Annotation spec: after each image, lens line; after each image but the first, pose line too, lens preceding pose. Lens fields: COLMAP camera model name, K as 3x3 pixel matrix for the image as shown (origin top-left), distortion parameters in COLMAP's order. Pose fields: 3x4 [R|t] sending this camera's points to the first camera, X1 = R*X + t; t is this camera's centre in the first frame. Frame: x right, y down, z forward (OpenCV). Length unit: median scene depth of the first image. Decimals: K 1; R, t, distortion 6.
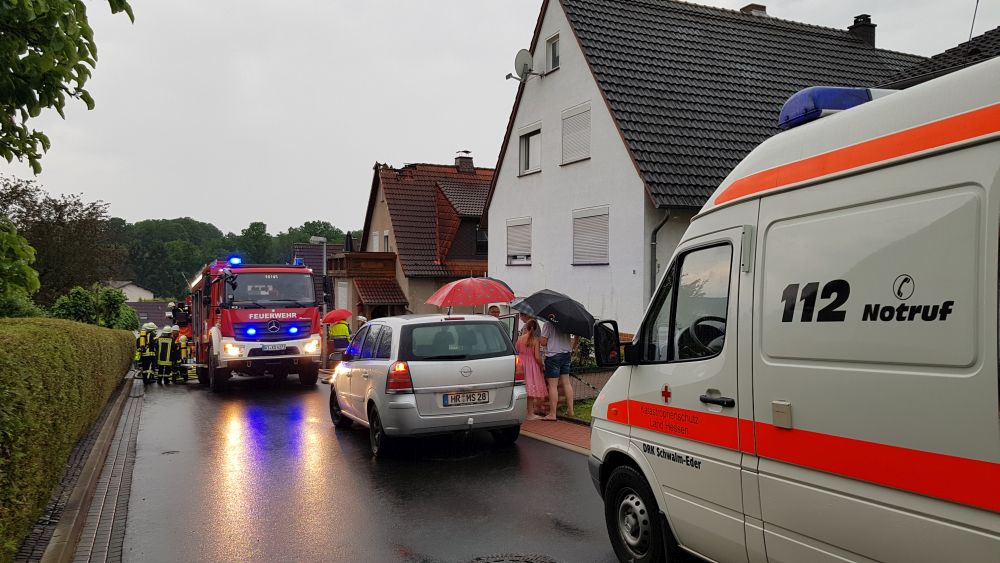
lens RADIAL K [[818.9, 0, 495.4], [0, 818.9, 285.1], [0, 0, 1]] dist [0.142993, -0.203400]
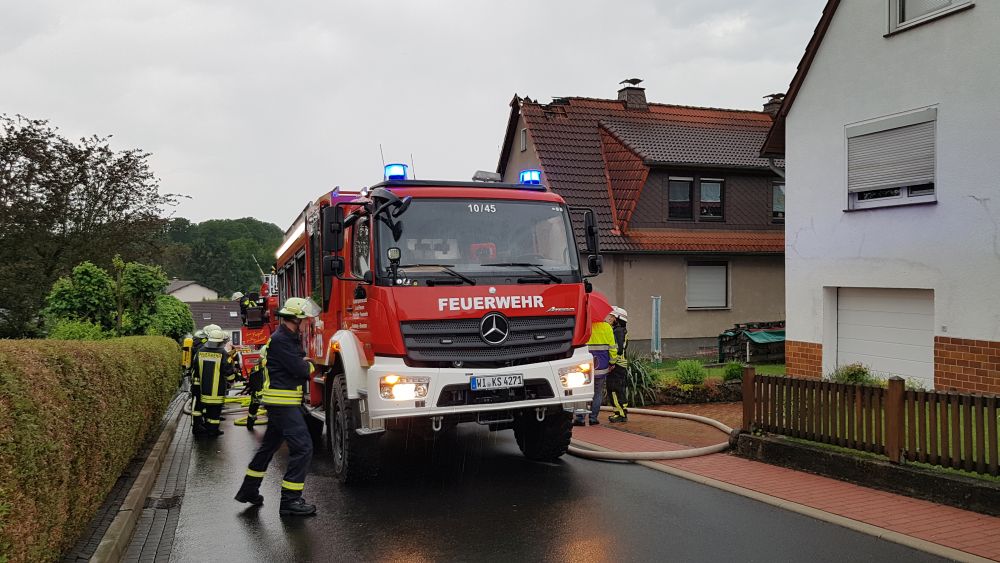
lens RADIAL K [[818.9, 0, 495.4], [0, 818.9, 285.1], [0, 0, 1]] dist [0.142993, -0.203400]
pose [[0.997739, -0.009848, -0.066477, -0.173615], [0.009931, 0.999950, 0.000919, 0.020321], [0.066464, -0.001578, 0.997788, 0.434580]]
